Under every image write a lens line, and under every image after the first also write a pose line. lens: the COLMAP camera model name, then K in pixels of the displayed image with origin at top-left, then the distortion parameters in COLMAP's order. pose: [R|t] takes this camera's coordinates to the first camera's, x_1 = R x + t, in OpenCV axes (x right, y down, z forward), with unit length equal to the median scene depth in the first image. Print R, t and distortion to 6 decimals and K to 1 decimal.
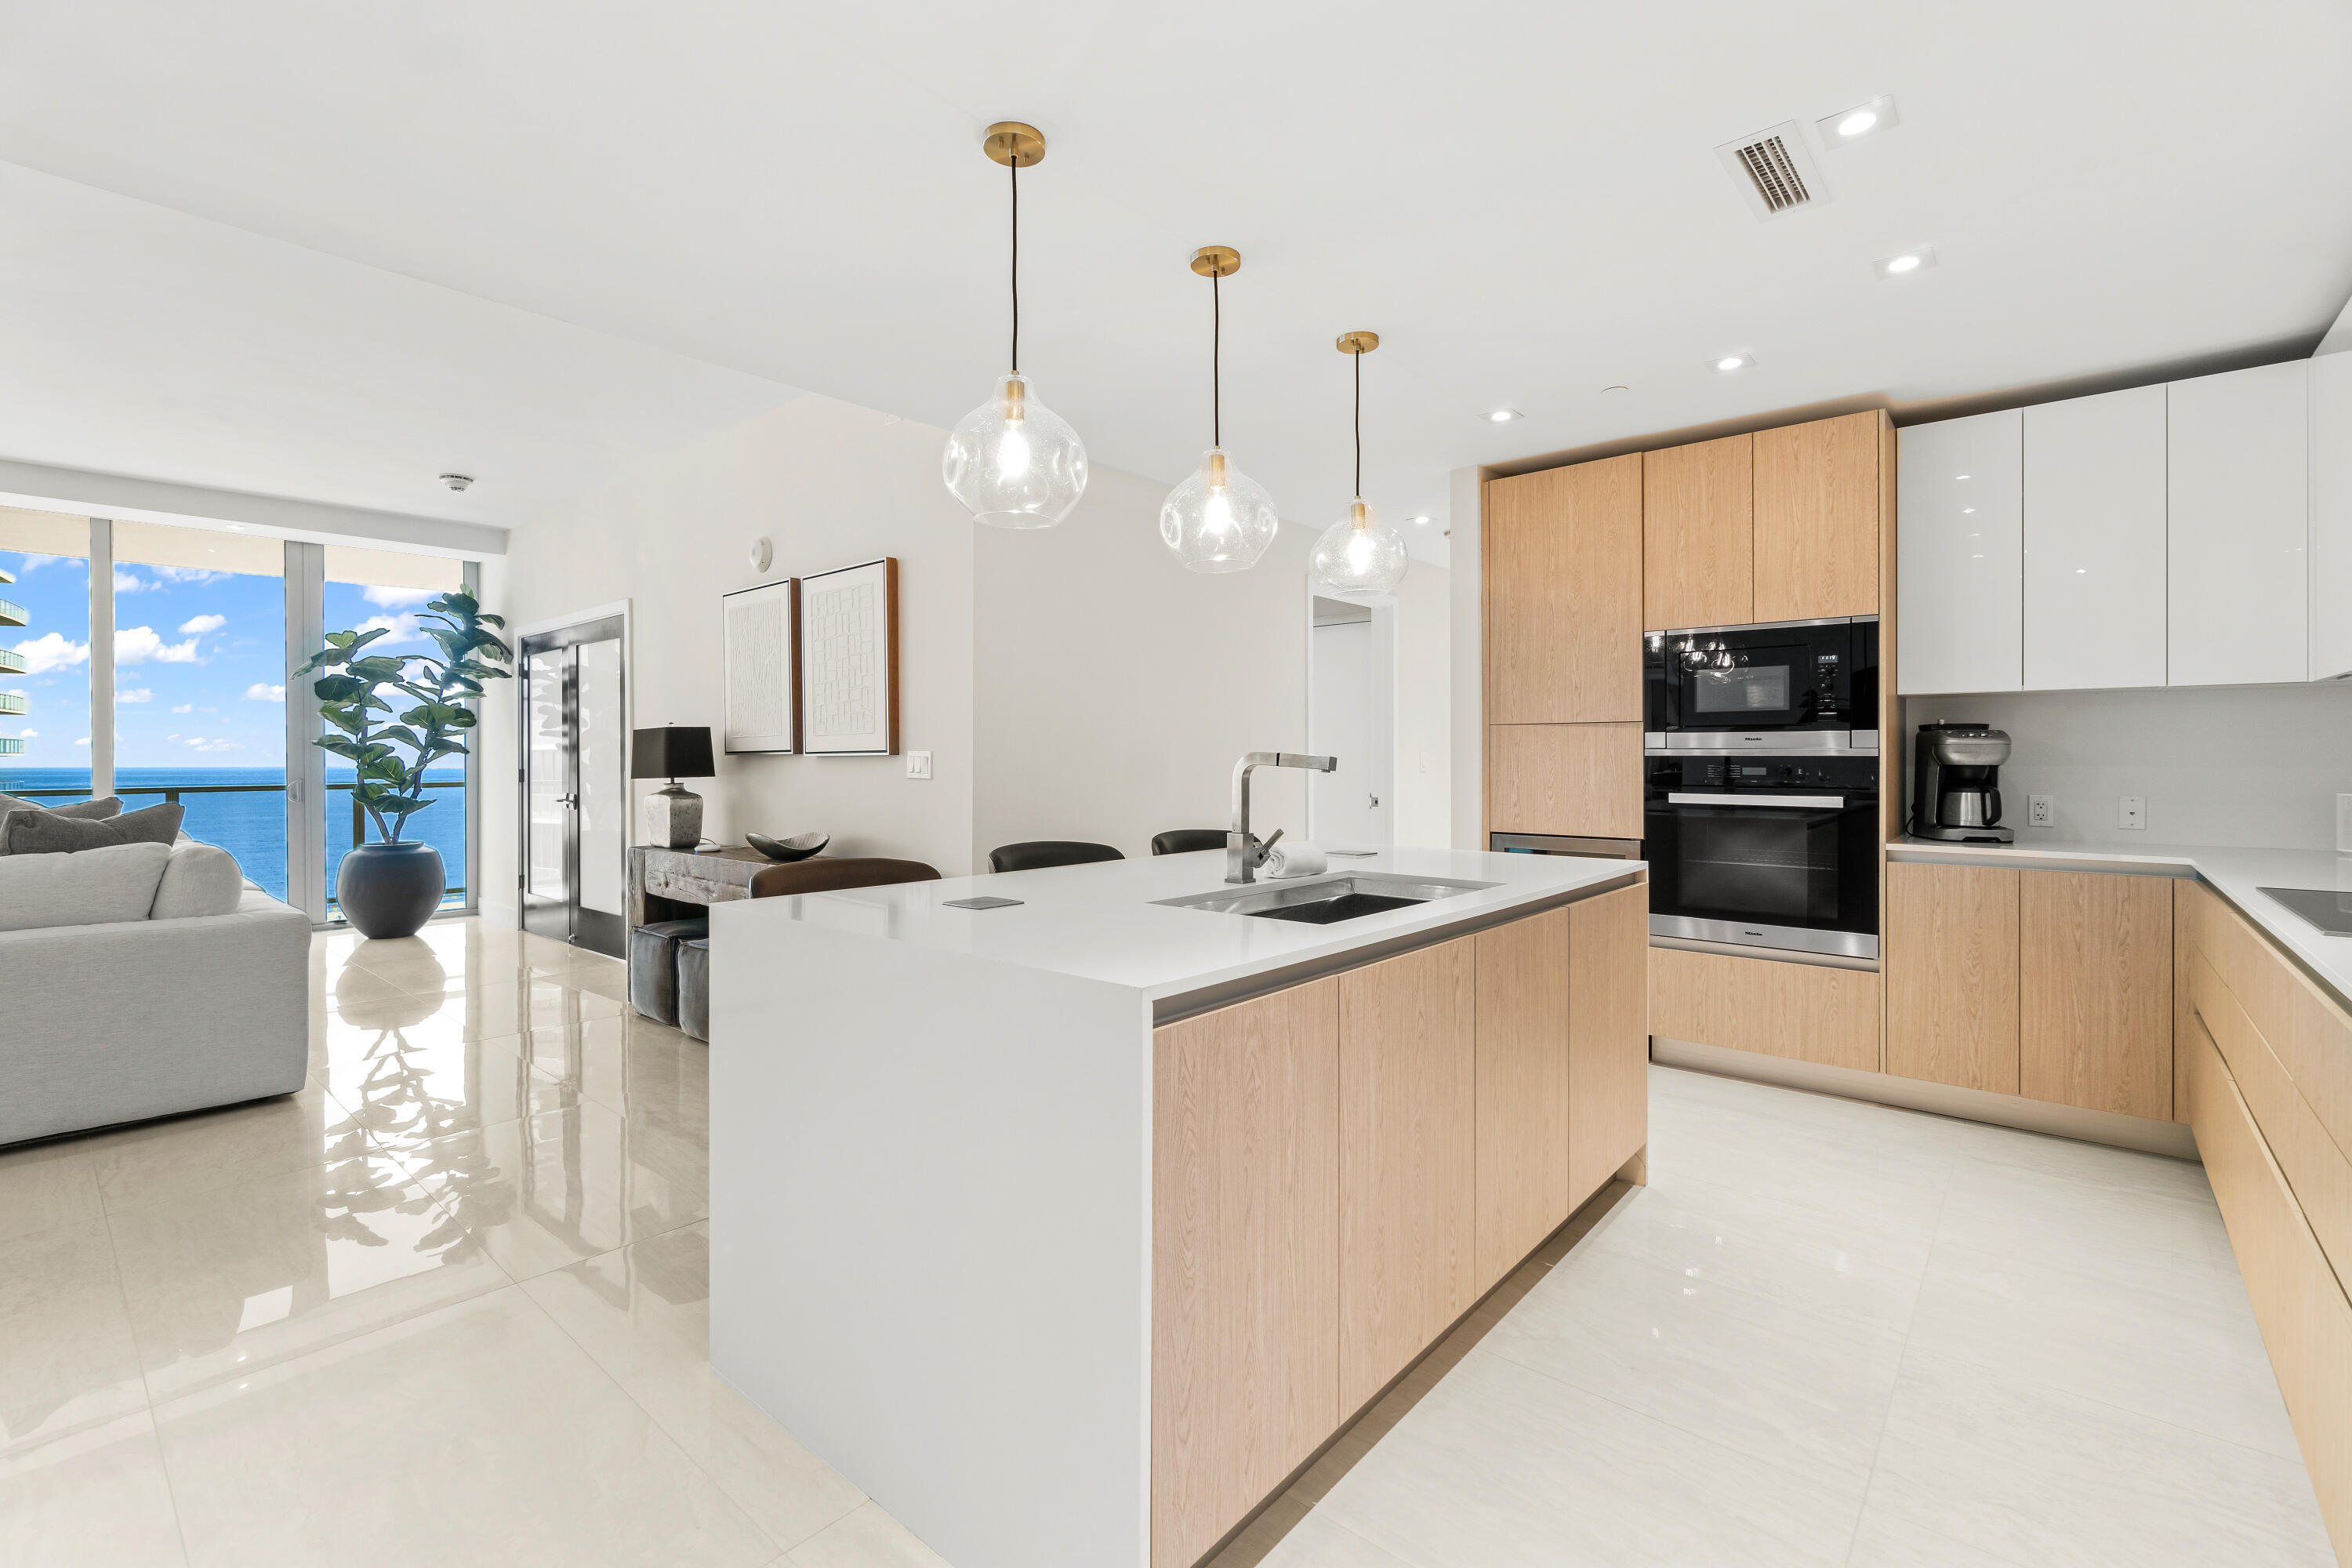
lens RADIAL K [[1027.0, 0, 1175.4], [0, 1027.0, 758.9], [0, 0, 1]] dist [0.000057, 0.000303]
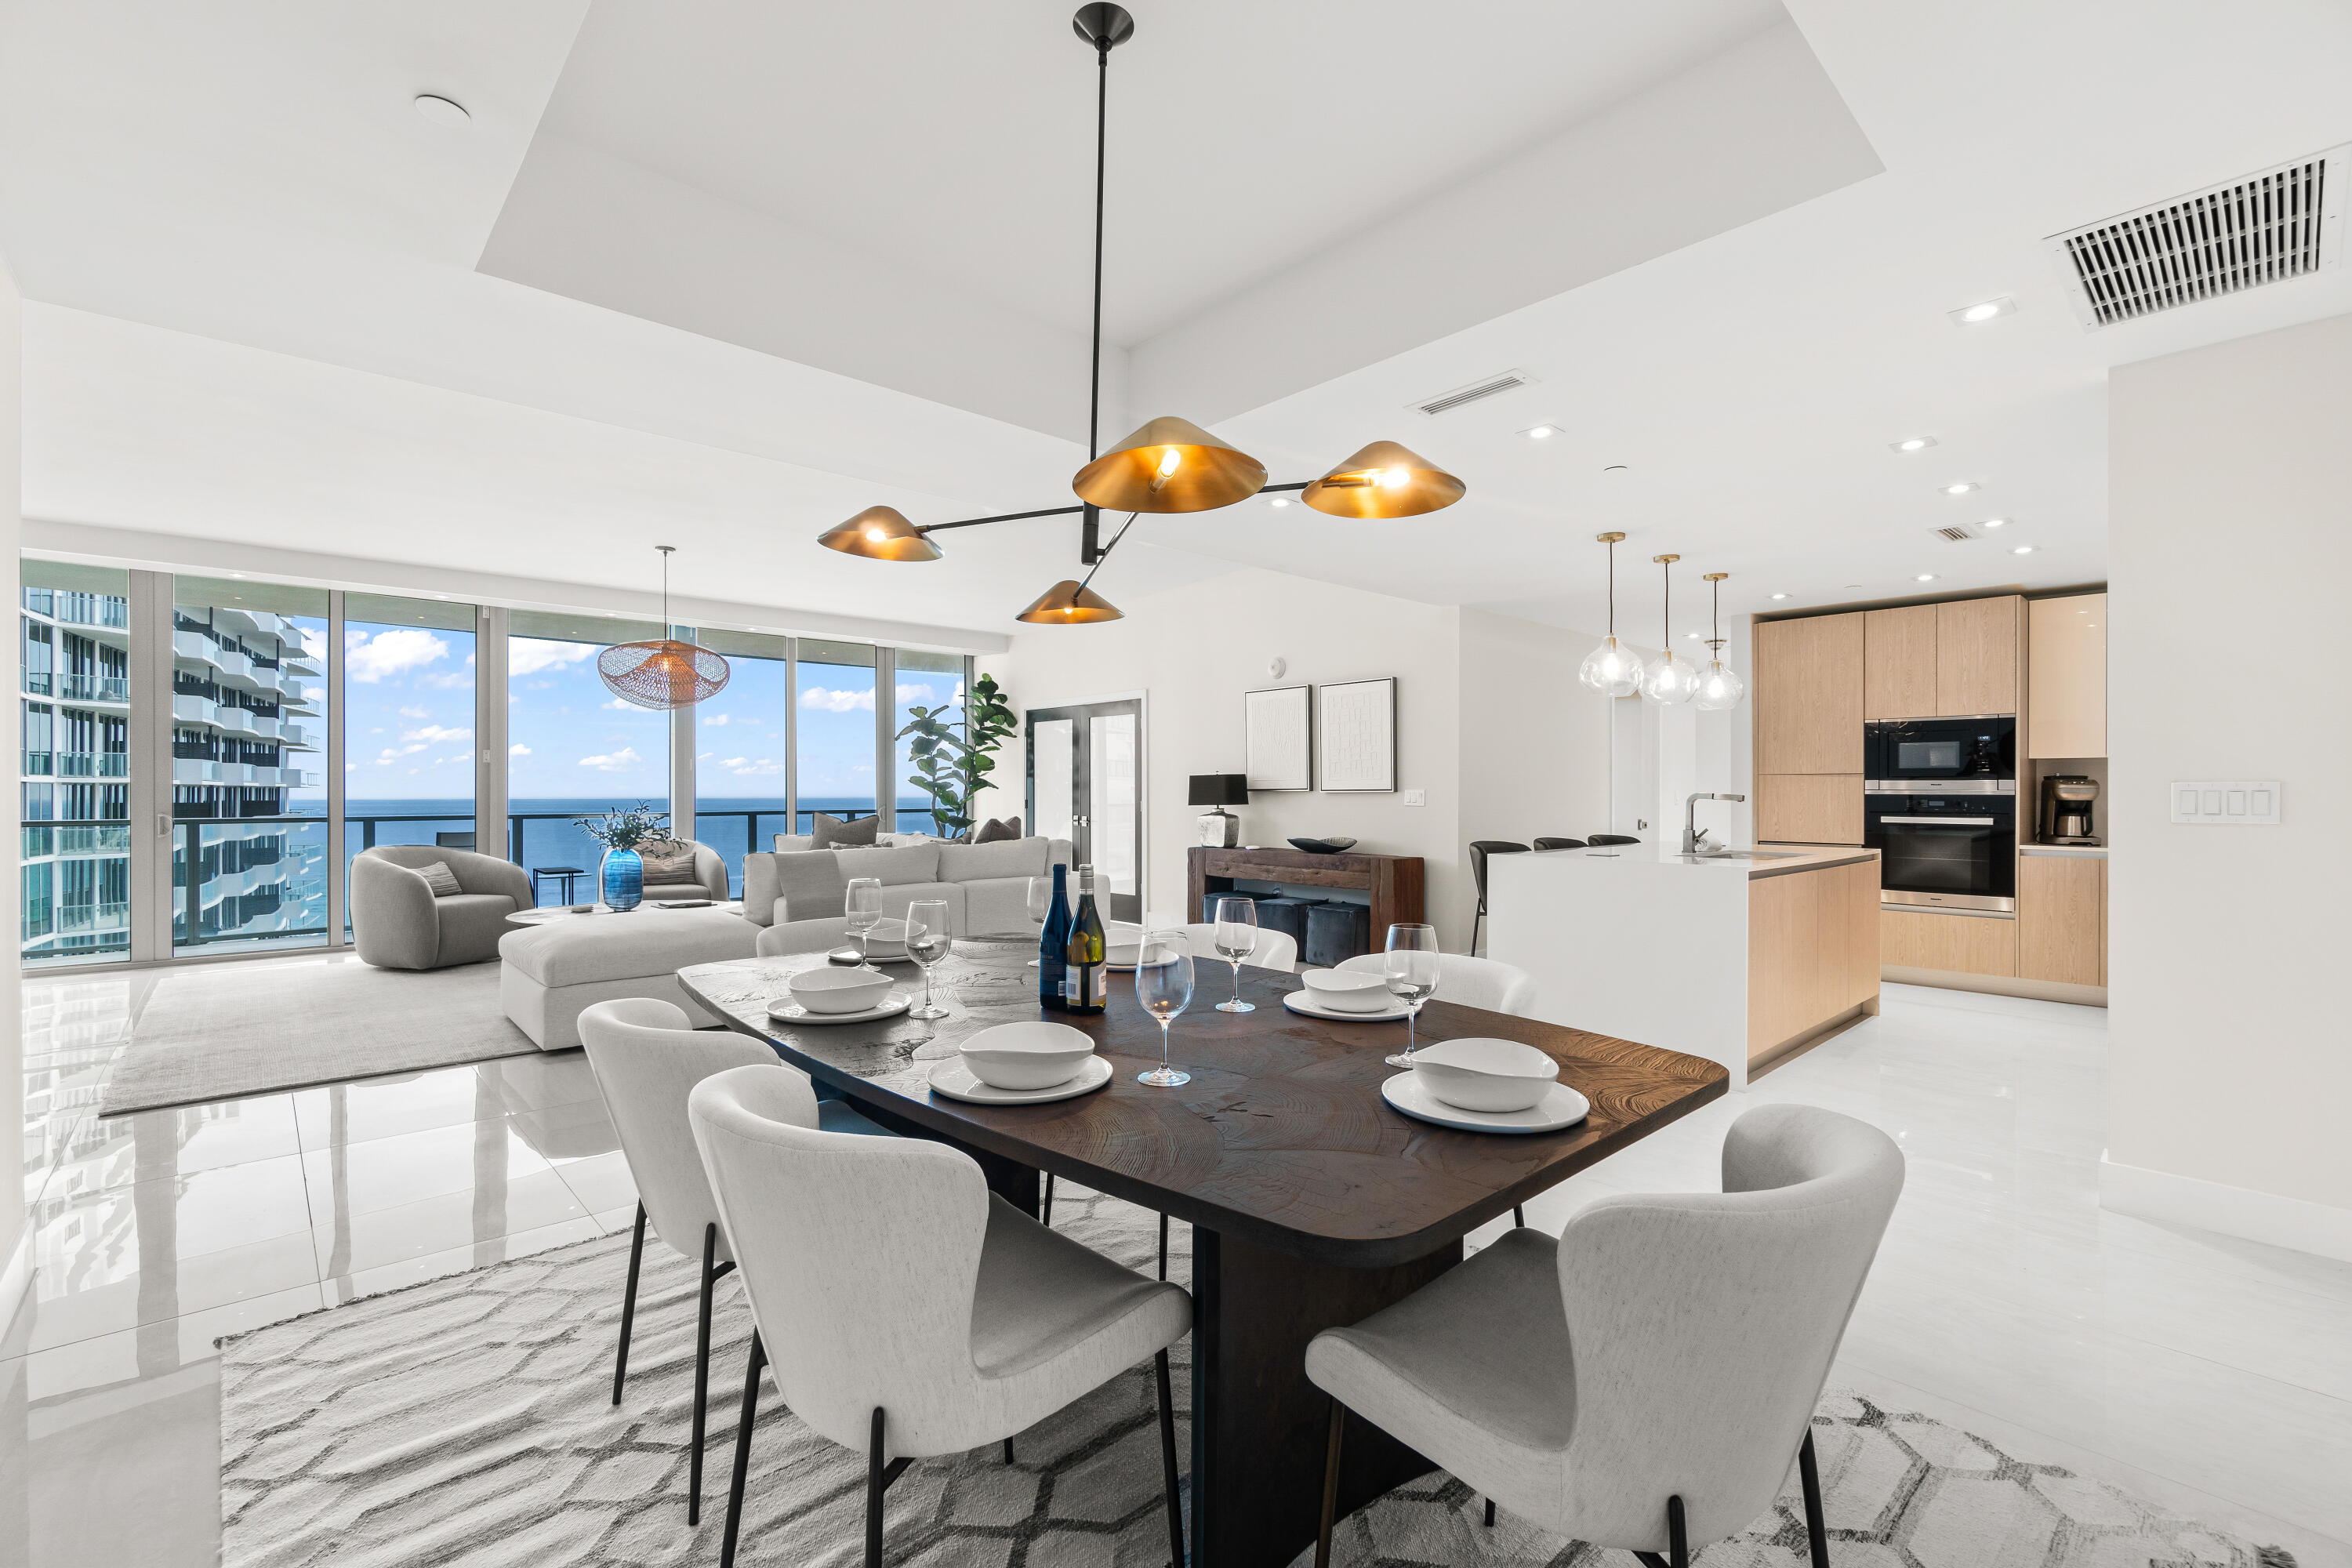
lens RADIAL K [[1017.1, 0, 1171.3], [0, 1017.1, 793.9], [0, 0, 1]] dist [0.000326, 0.000163]
pose [[0.993136, 0.003509, -0.116915, -0.483646], [-0.003203, 0.999991, 0.002802, -0.004178], [0.116923, -0.002408, 0.993138, -0.796753]]
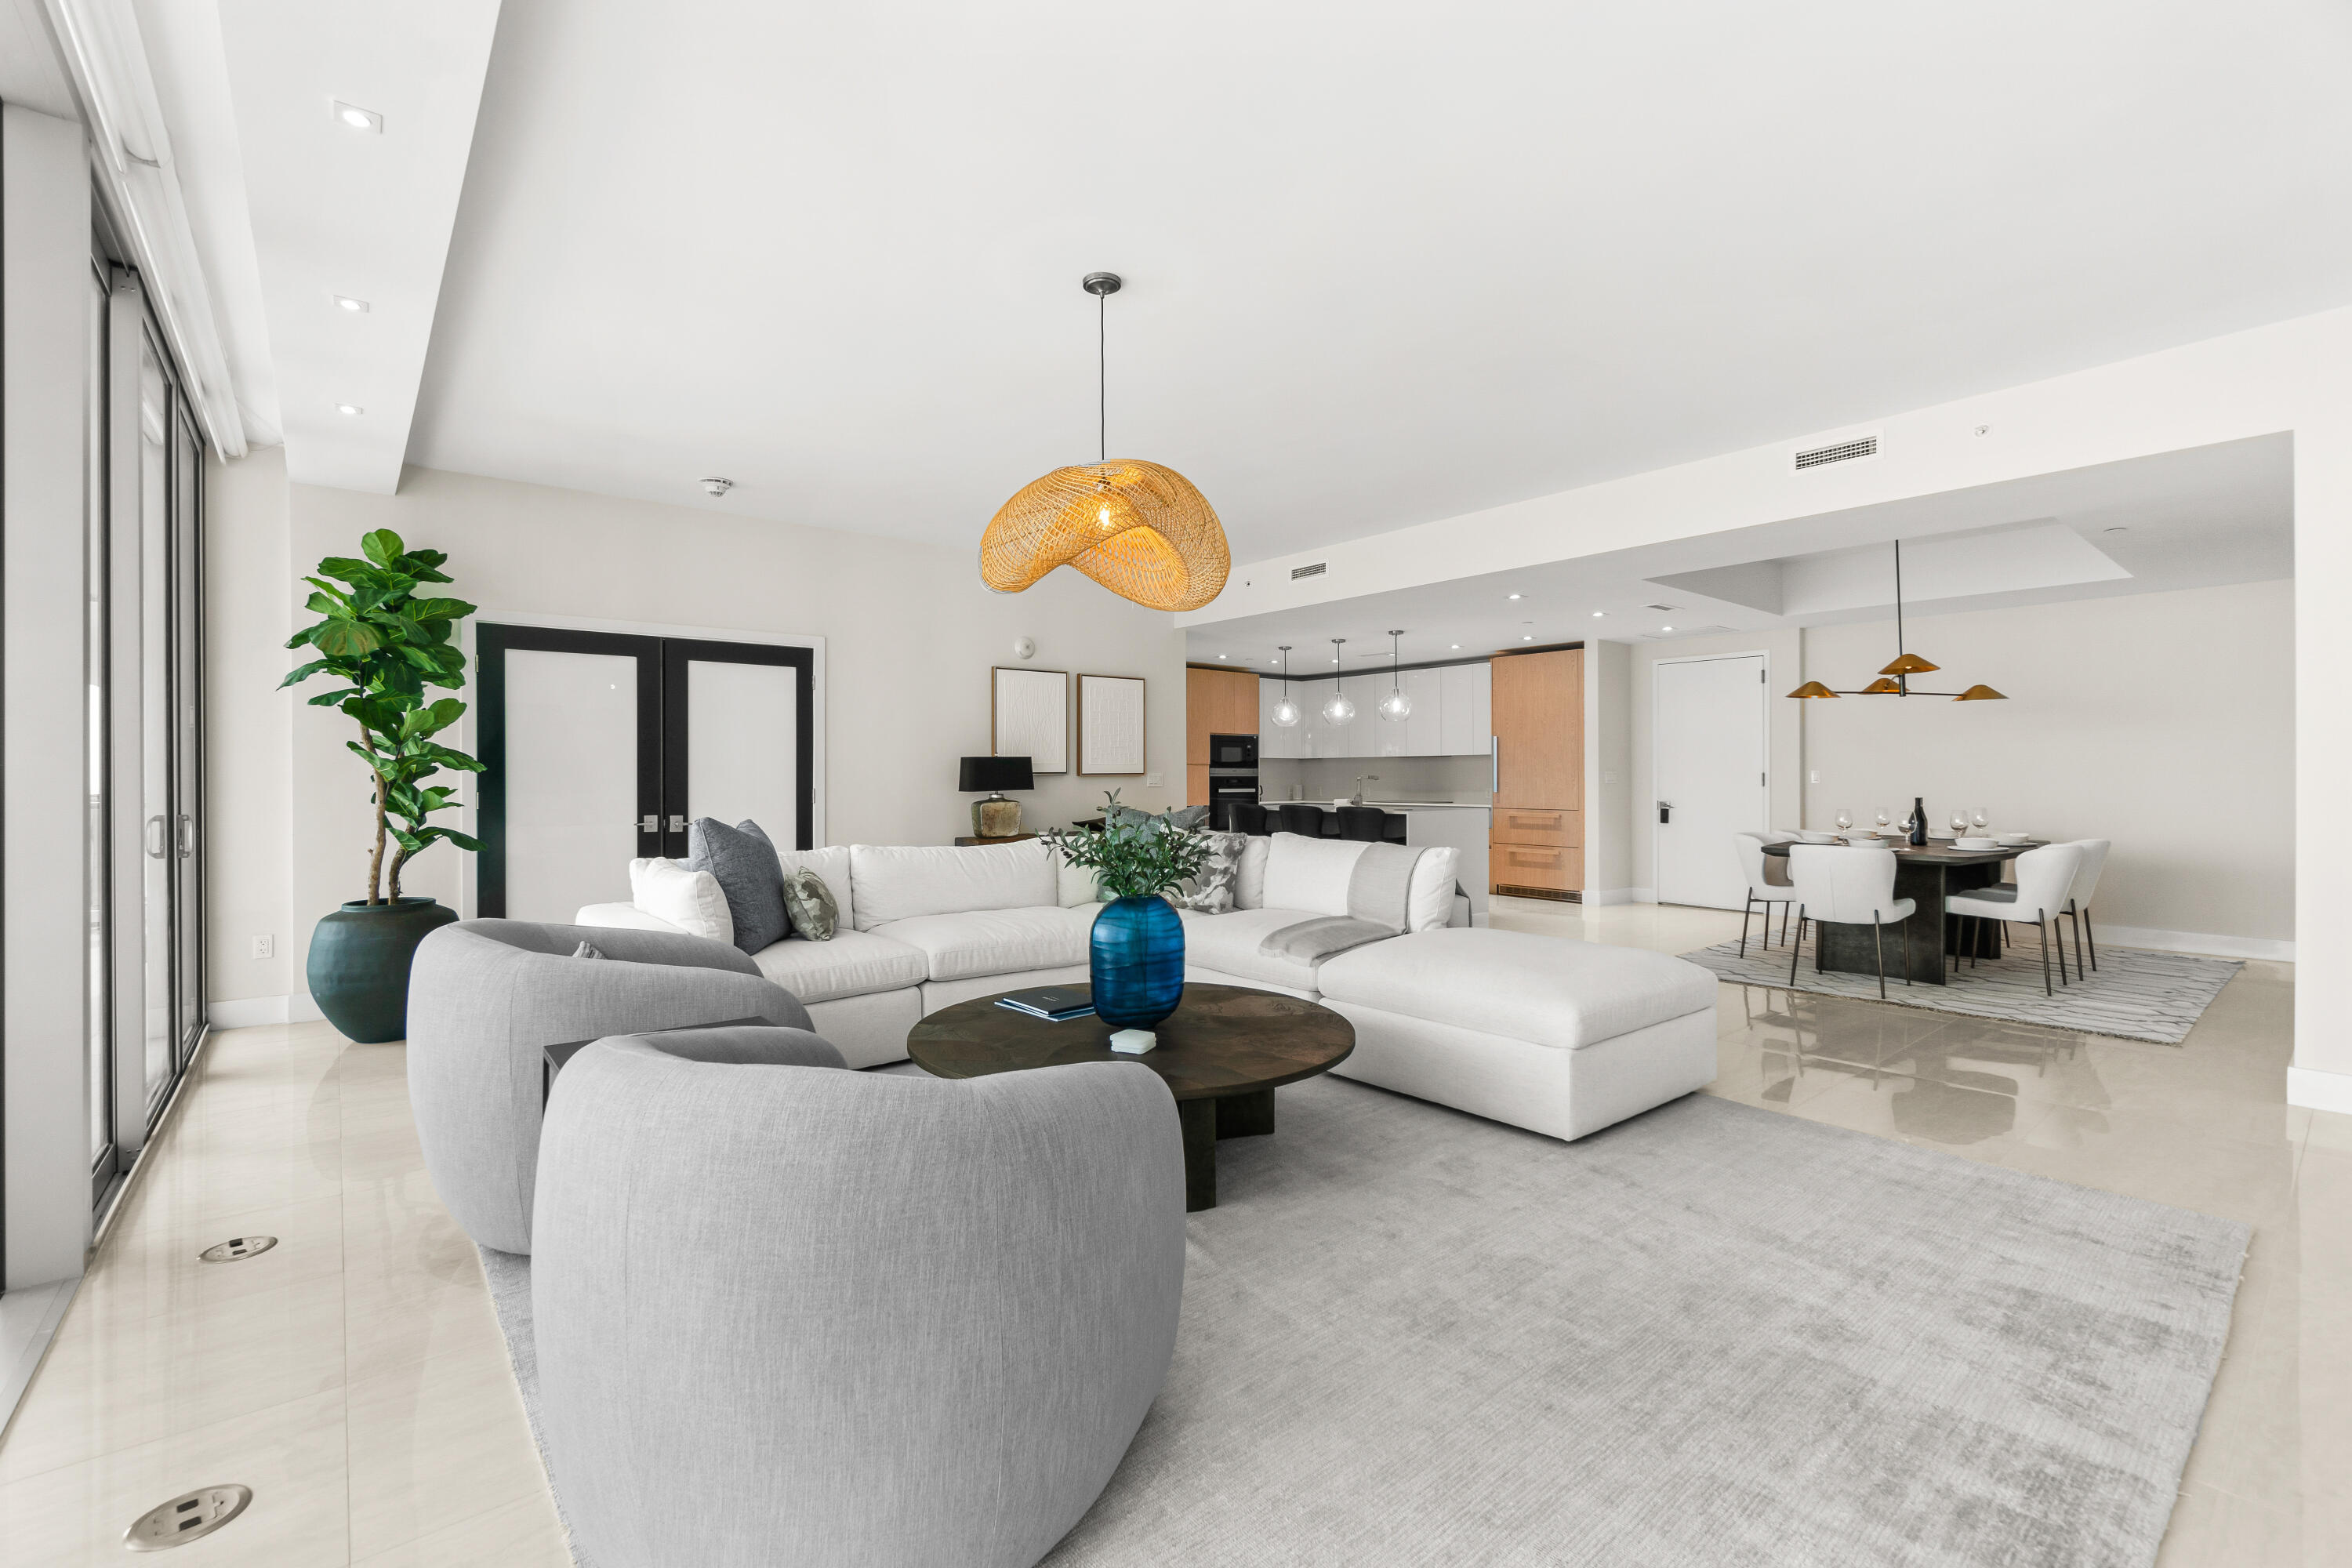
lens RADIAL K [[1006.3, 0, 1164.5], [0, 1006.3, 777.2], [0, 0, 1]] dist [-0.001172, 0.000025]
pose [[0.172734, 0.001631, 0.984967, -2.424898], [0.006032, 0.999978, -0.002713, 0.007162], [-0.984950, 0.006410, 0.172721, 0.664197]]
